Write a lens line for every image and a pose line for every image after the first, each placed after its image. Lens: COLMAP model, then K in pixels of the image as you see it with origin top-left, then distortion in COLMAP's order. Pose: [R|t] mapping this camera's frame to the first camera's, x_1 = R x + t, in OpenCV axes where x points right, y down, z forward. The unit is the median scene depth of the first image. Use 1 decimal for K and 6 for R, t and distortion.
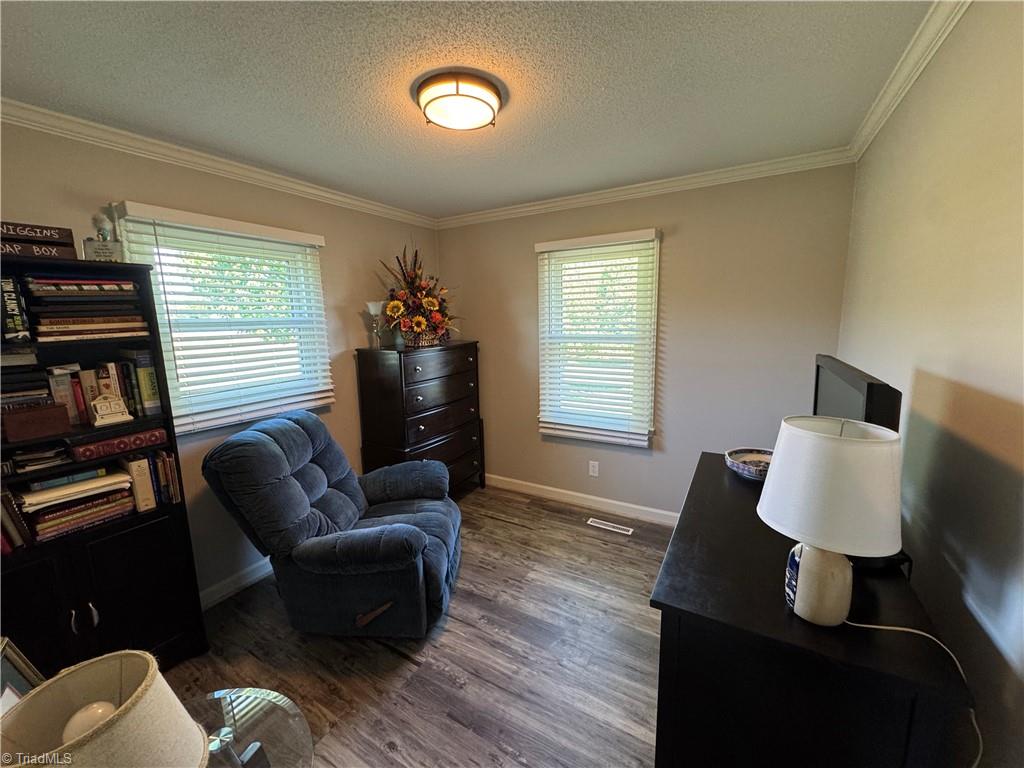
lens RADIAL K [[408.8, 0, 517.3], [0, 408.8, 383.1], [0, 0, 1]] dist [-0.001294, -0.000301]
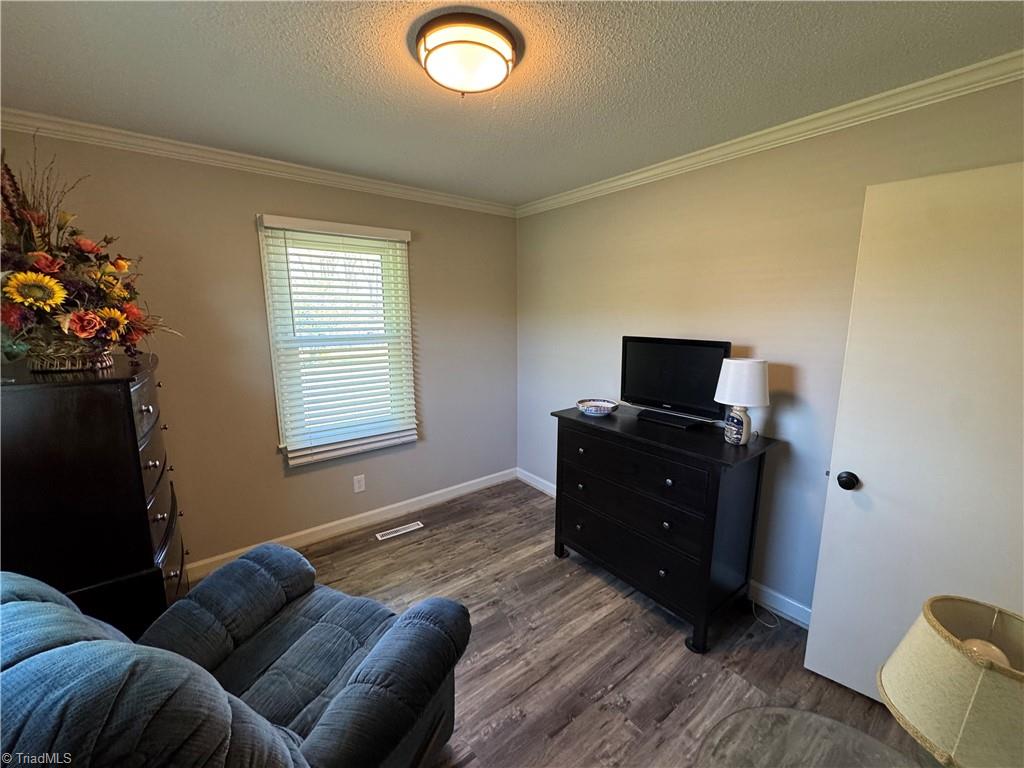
lens RADIAL K [[408.8, 0, 503.6], [0, 408.8, 384.1], [0, 0, 1]] dist [-0.001294, -0.000301]
pose [[0.381180, -0.138779, 0.914025, -0.527959], [0.142146, 0.985711, 0.090384, -0.046999], [-0.913508, 0.095472, 0.395460, 0.360626]]
